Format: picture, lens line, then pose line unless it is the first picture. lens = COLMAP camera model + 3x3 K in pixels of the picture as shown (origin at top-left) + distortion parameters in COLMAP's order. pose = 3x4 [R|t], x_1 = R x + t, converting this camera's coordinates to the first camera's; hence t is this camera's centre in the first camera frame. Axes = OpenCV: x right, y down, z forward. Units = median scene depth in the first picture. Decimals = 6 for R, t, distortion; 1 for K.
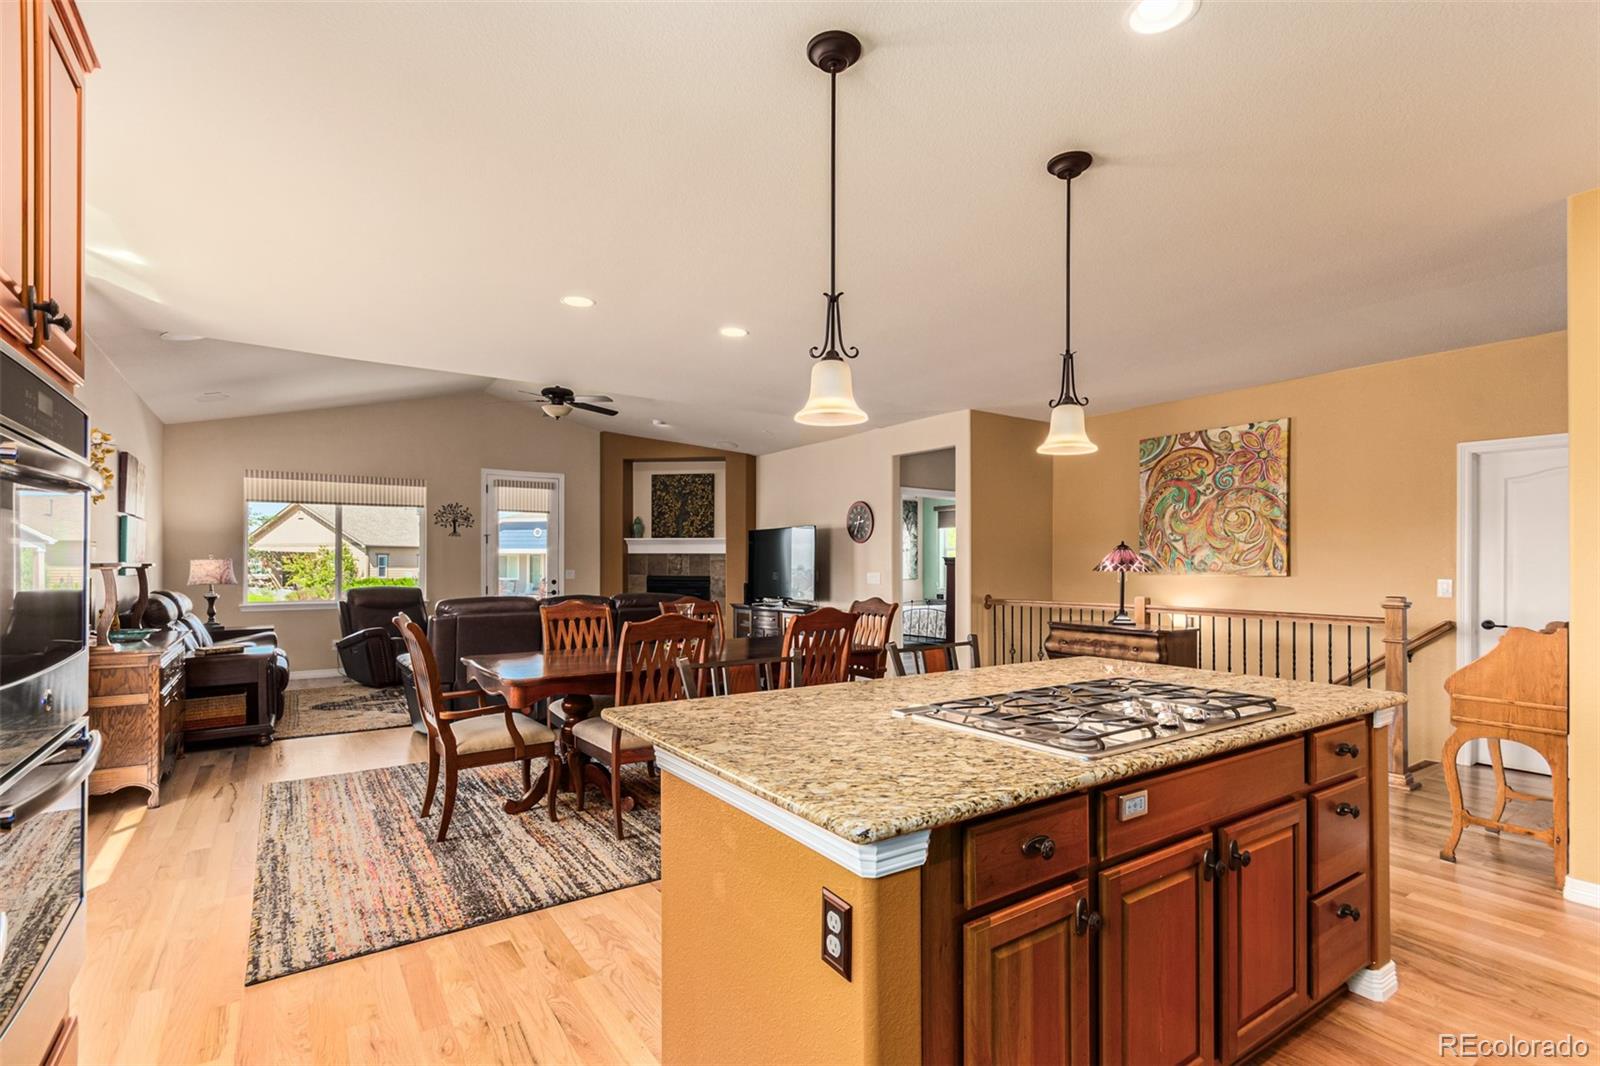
lens RADIAL K [[760.8, 0, 798.5], [0, 760.8, 559.0], [0, 0, 1]] dist [0.003209, 0.000566]
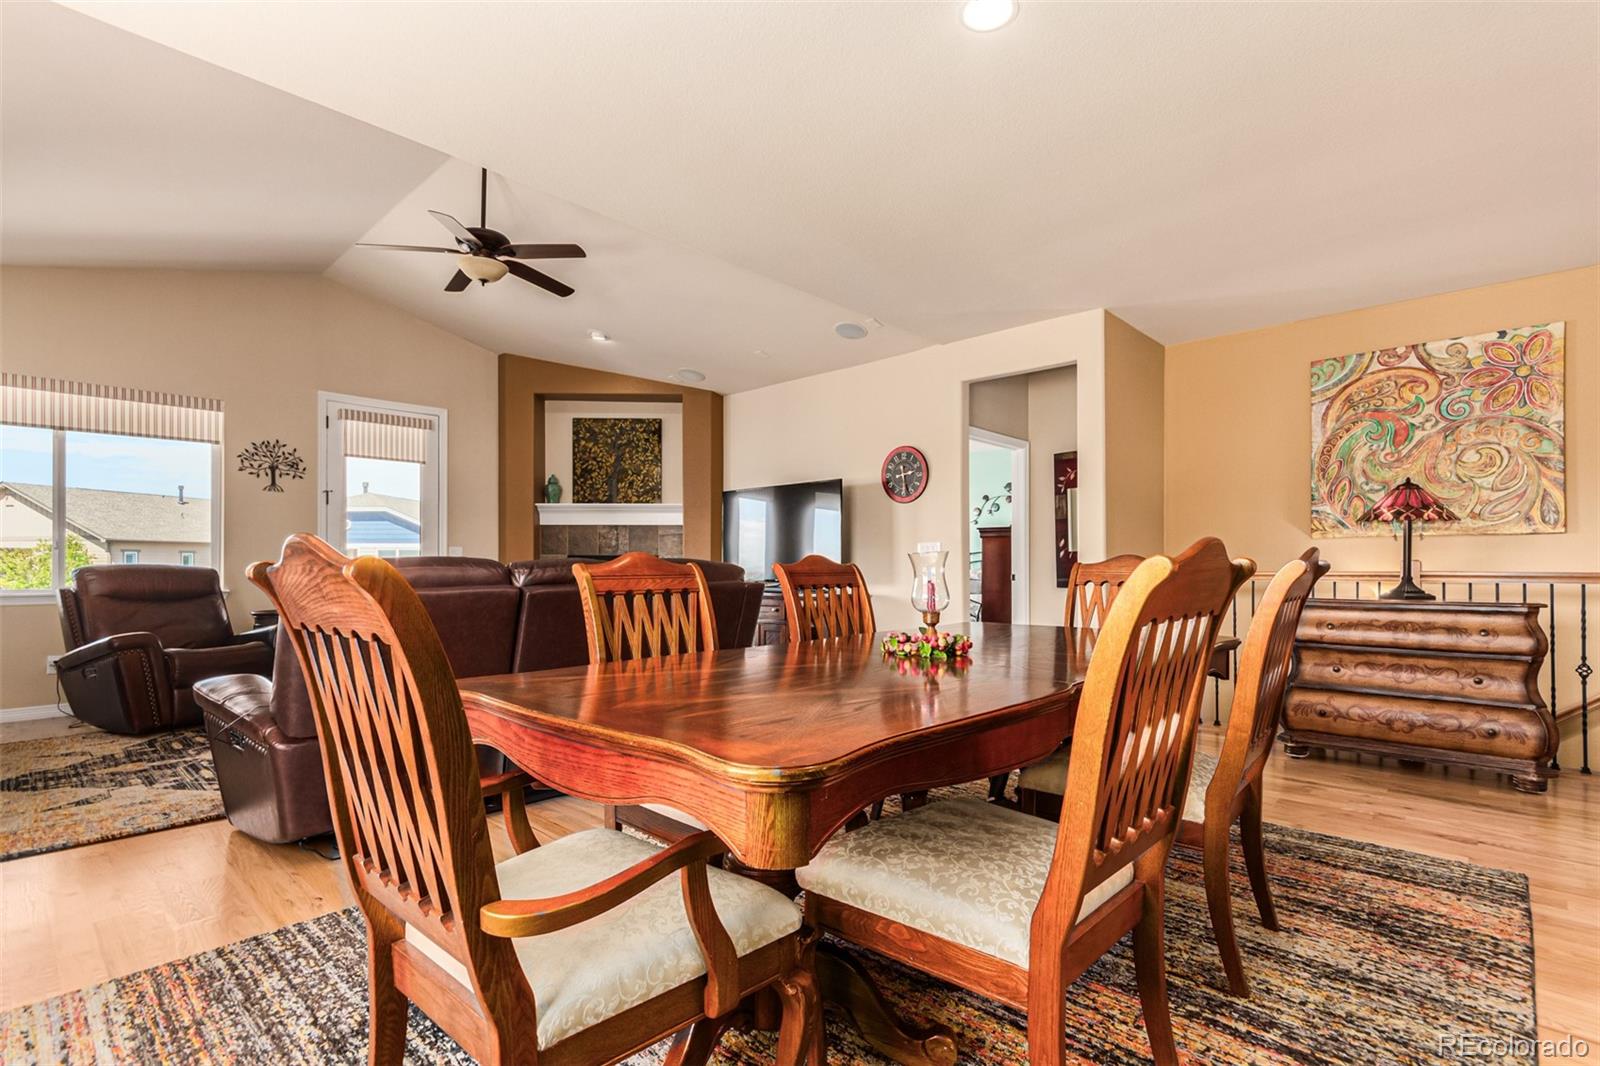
lens RADIAL K [[760.8, 0, 798.5], [0, 760.8, 559.0], [0, 0, 1]] dist [0.003209, 0.000566]
pose [[0.975830, -0.000859, 0.218531, -0.189075], [0.001716, 0.999992, -0.003732, 0.037157], [-0.218526, 0.004017, 0.975823, 0.323186]]
